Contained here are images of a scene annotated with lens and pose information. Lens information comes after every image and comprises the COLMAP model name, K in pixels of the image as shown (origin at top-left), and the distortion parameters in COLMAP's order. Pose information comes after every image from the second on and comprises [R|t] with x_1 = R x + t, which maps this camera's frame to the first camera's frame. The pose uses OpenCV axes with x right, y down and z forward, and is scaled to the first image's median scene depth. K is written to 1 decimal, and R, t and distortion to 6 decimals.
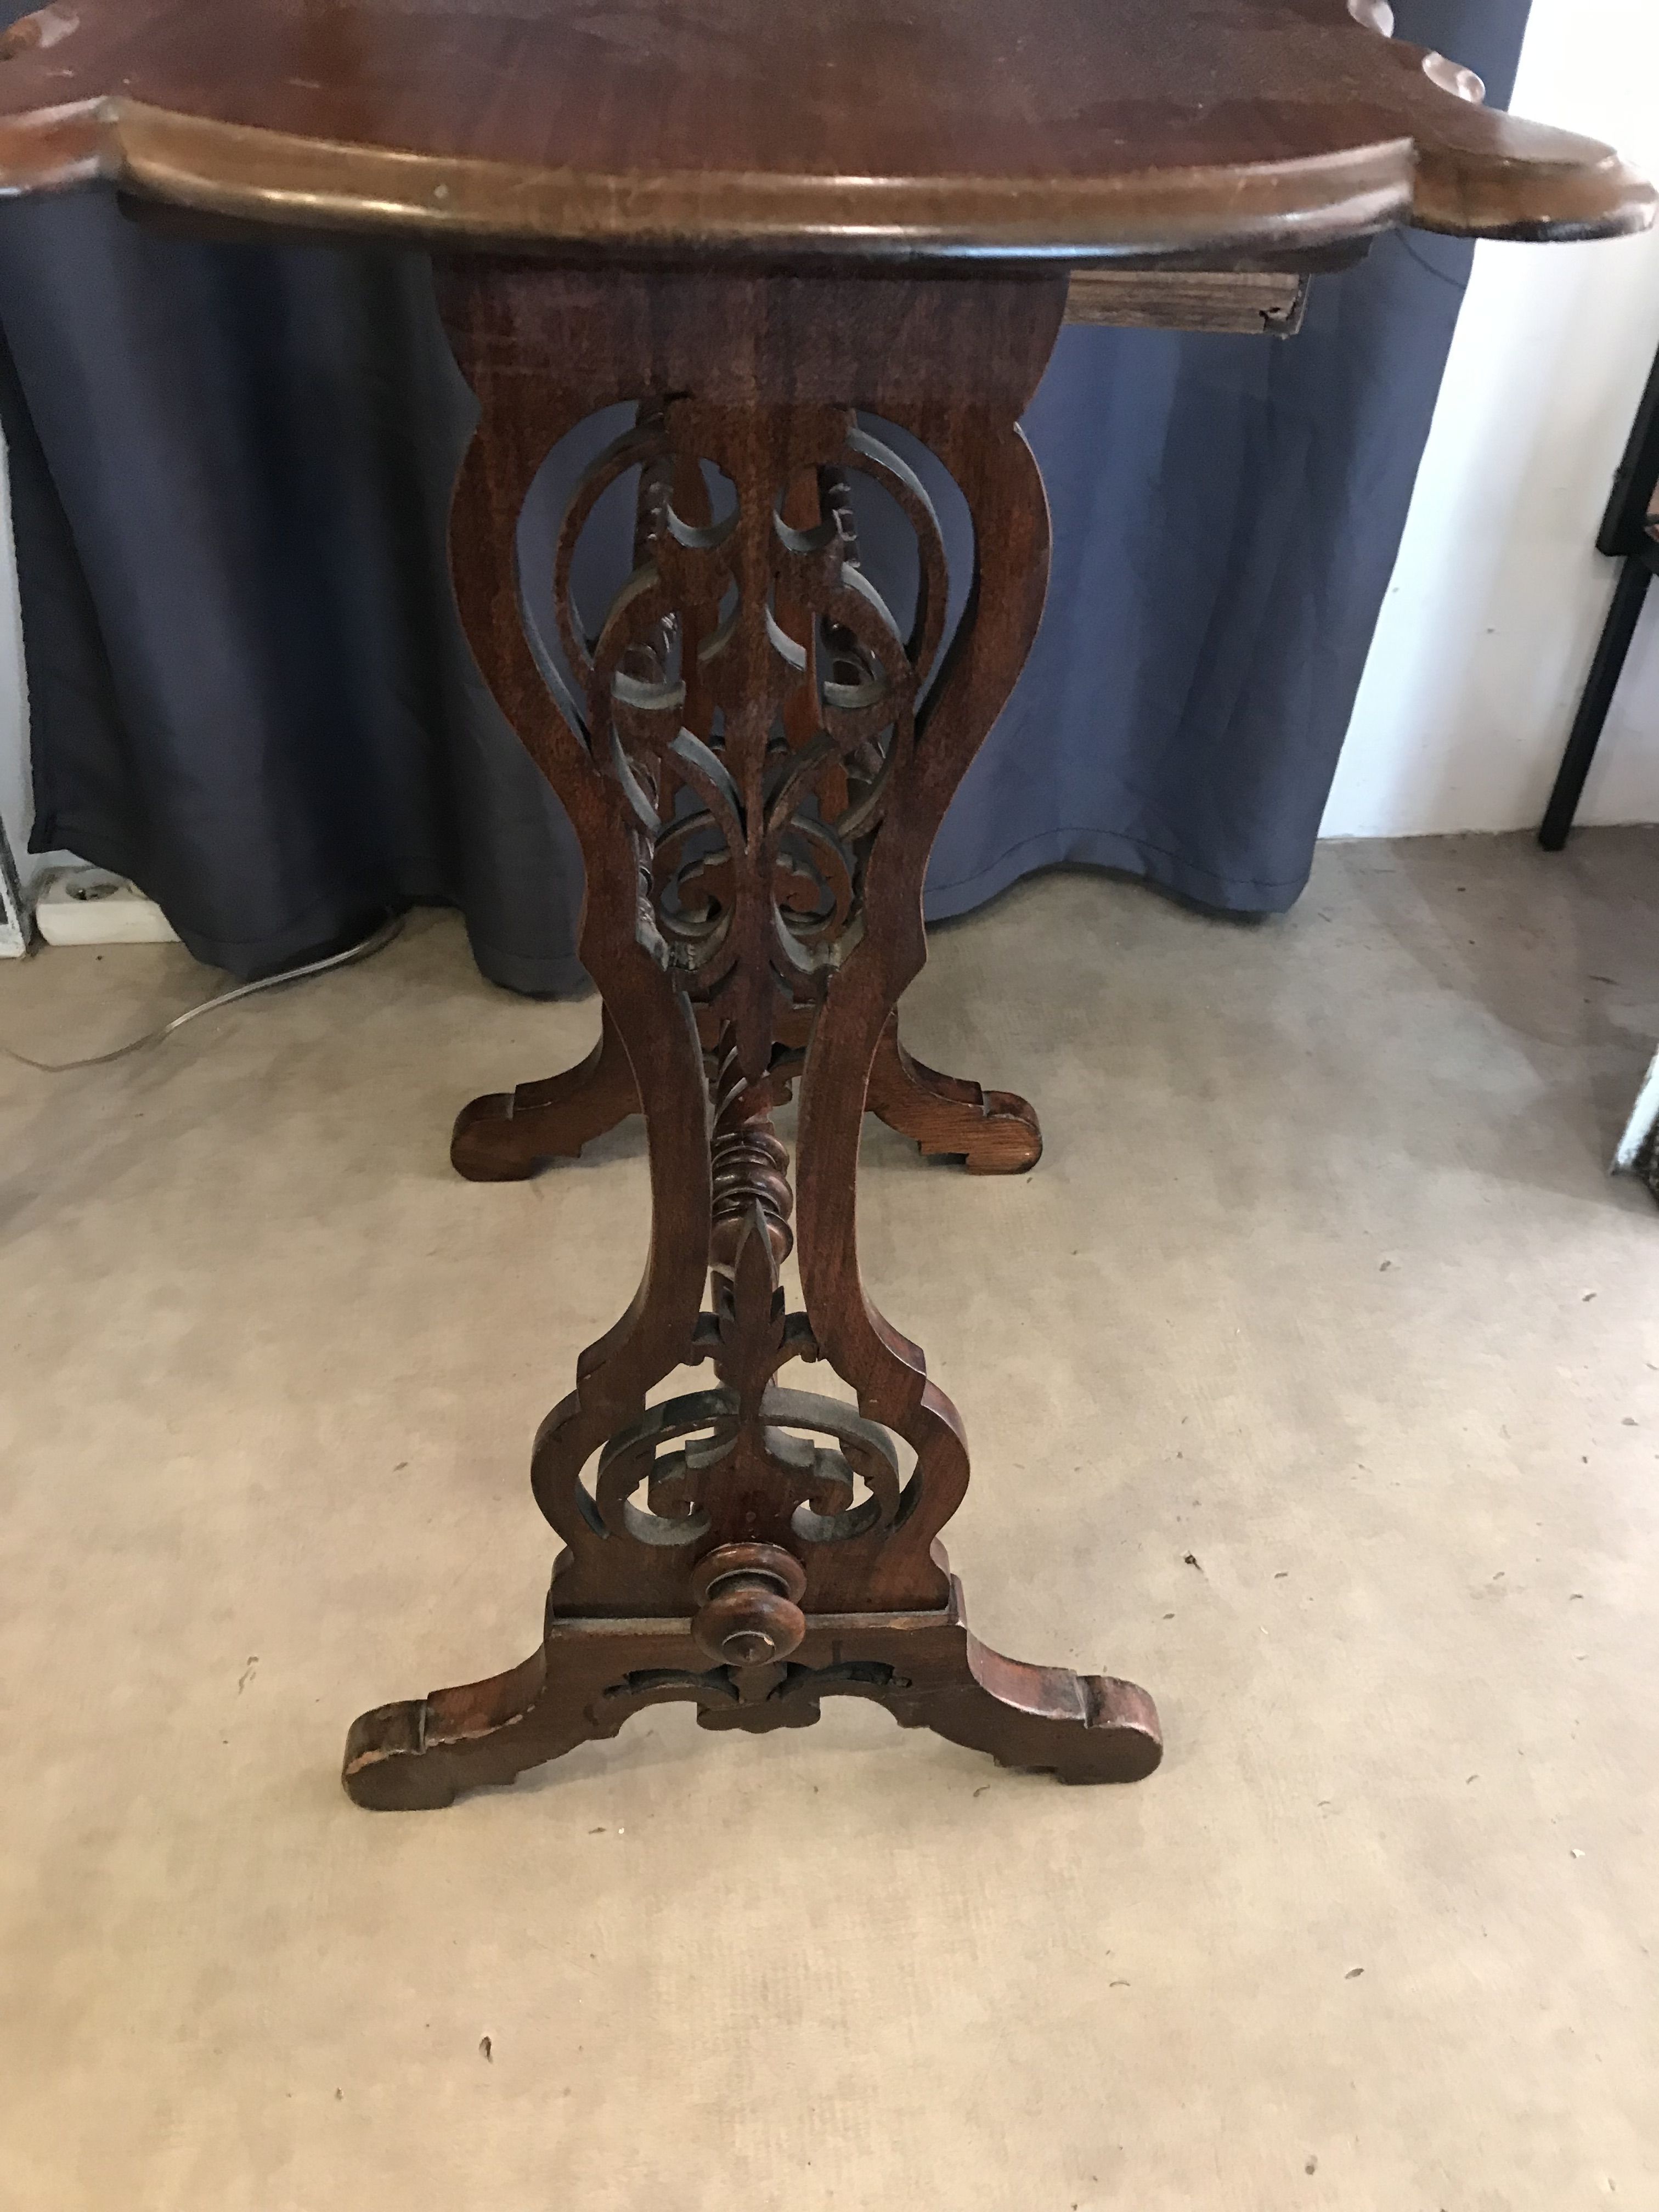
lens RADIAL K [[1839.0, 0, 849.4], [0, 1839.0, 1114.2], [0, 0, 1]] dist [0.001391, 0.020423]
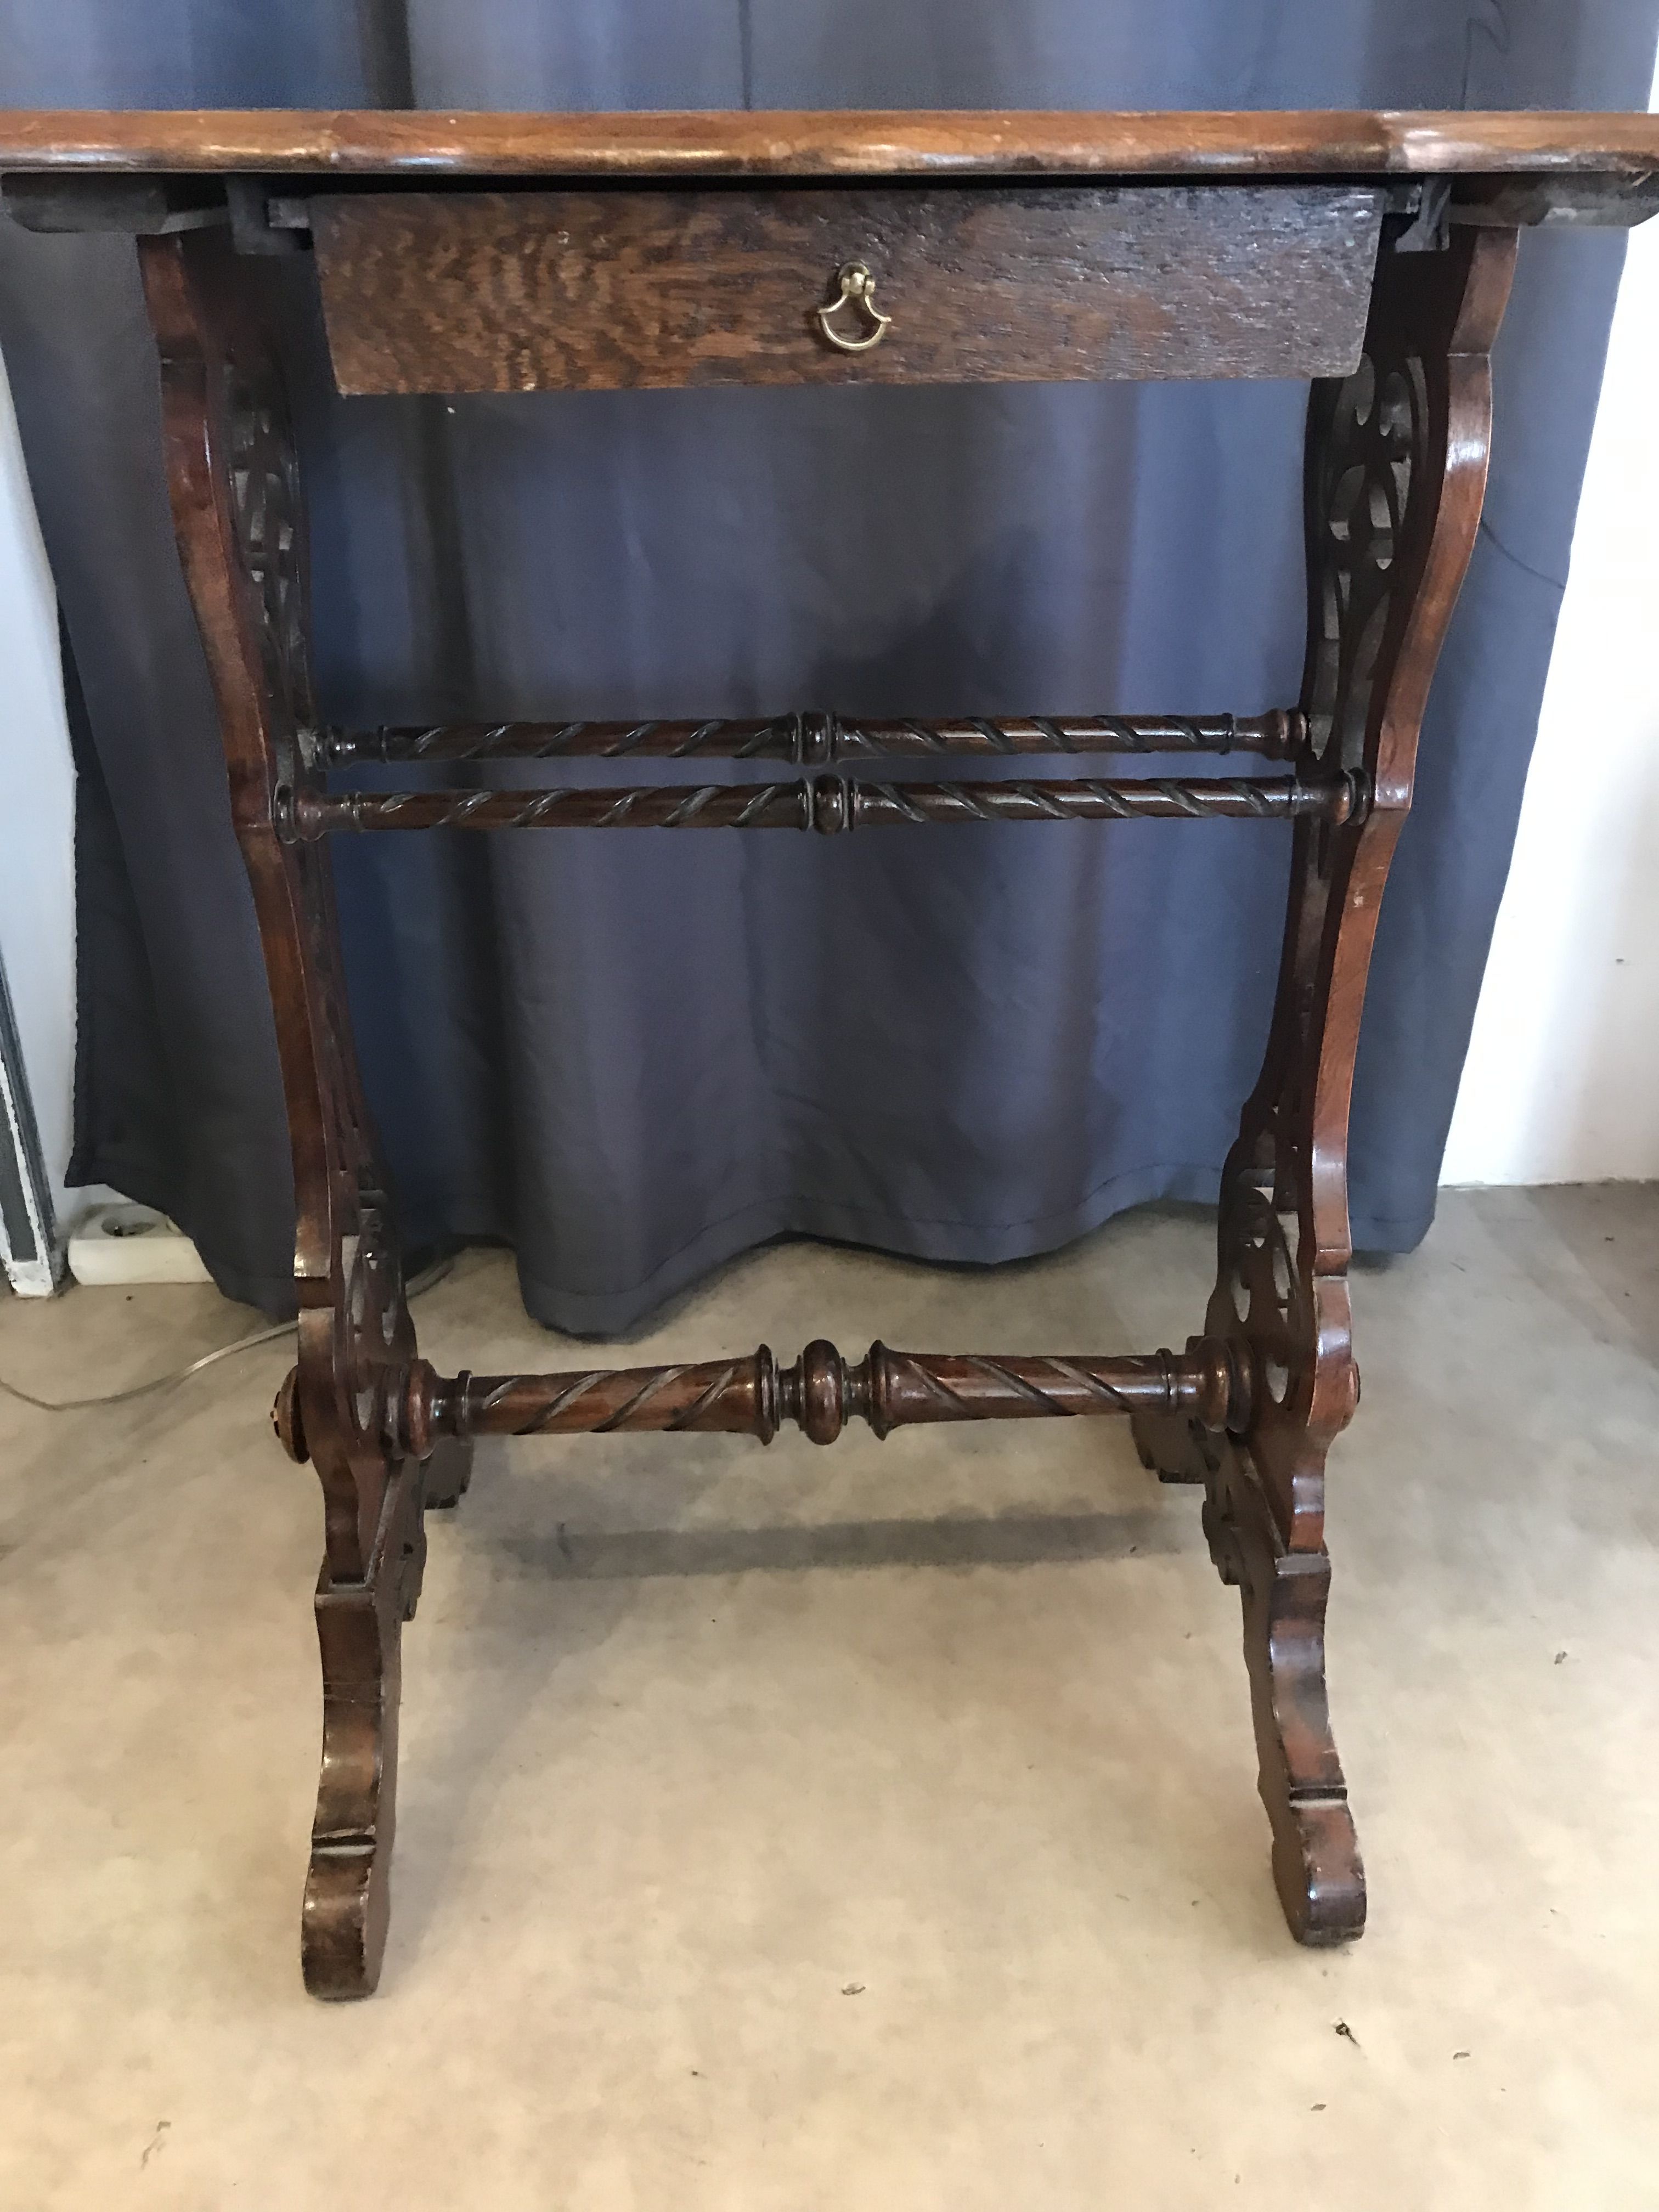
lens RADIAL K [[1839.0, 0, 830.6], [0, 1839.0, 1093.8], [0, 0, 1]] dist [0.001391, 0.020423]
pose [[0.997577, -0.001158, -0.069558, 0.017999], [-0.015315, 0.971677, -0.235816, 0.034959], [0.067861, 0.236310, 0.969305, 0.102152]]
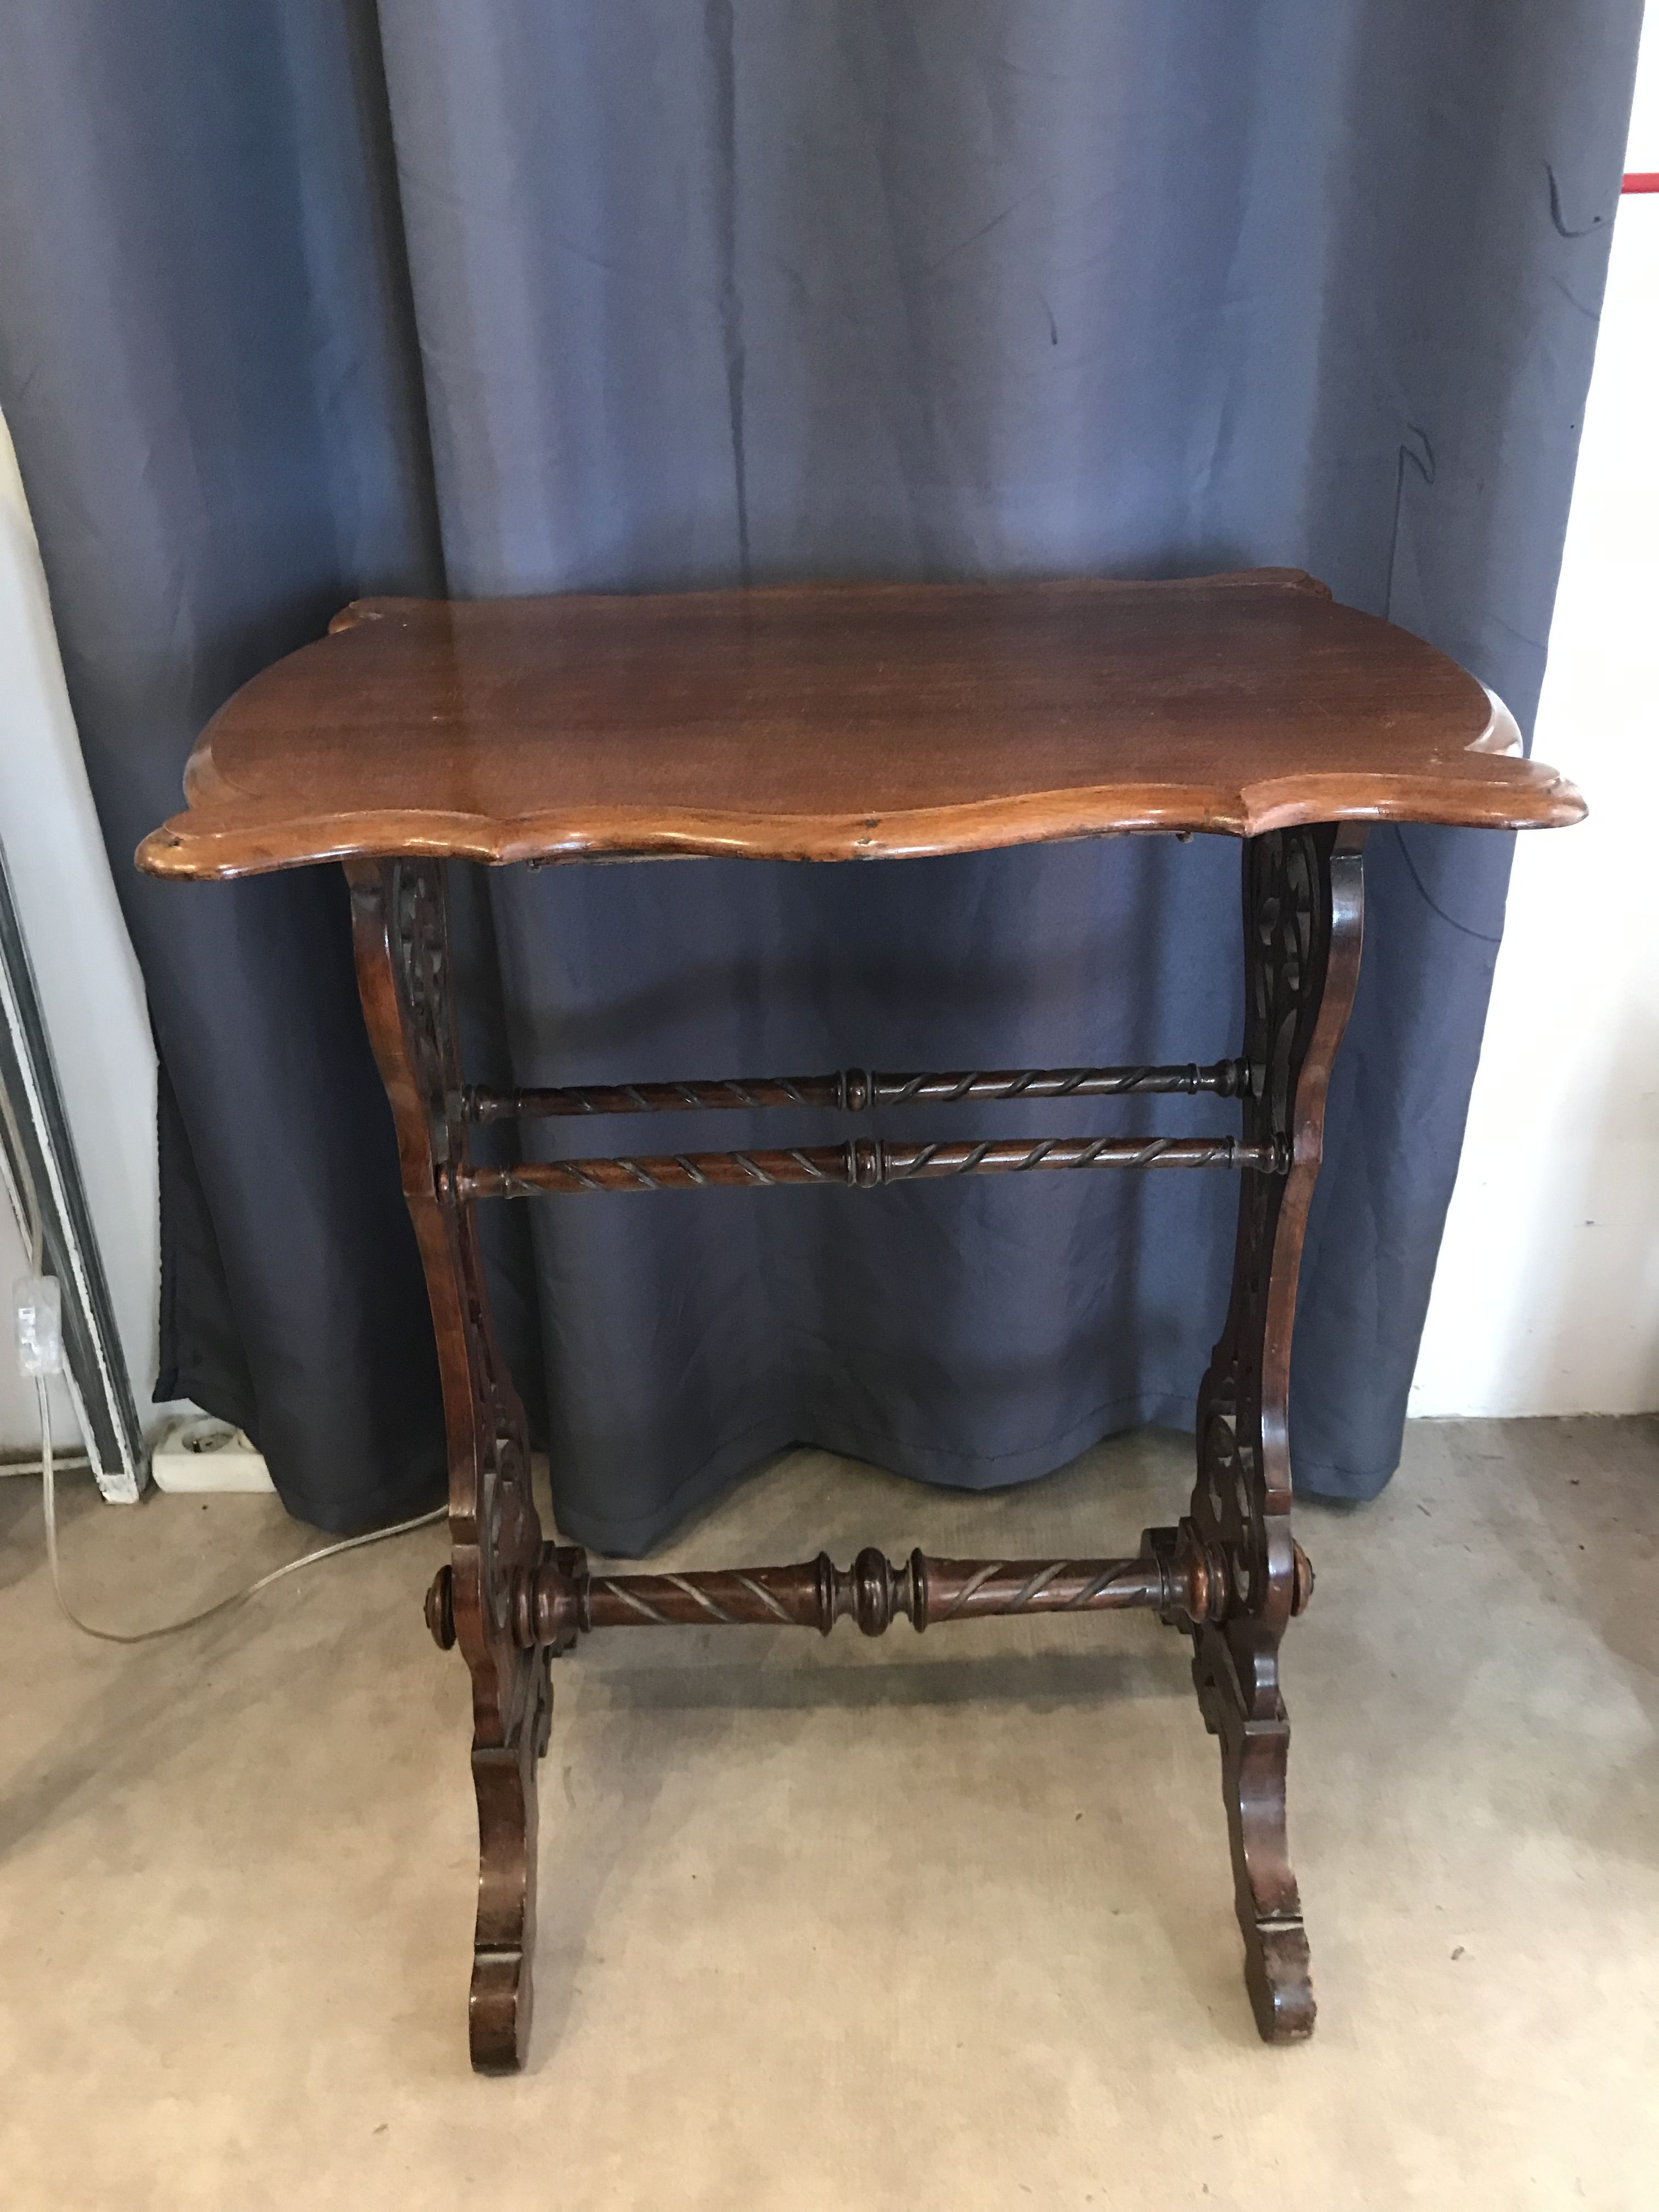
lens RADIAL K [[1839.0, 0, 836.8], [0, 1839.0, 1100.5], [0, 0, 1]] dist [0.001391, 0.020423]
pose [[0.990725, 0.015827, -0.134957, 0.100236], [-0.044146, 0.976807, -0.209519, -0.124368], [0.128511, 0.213534, 0.968446, -0.020521]]
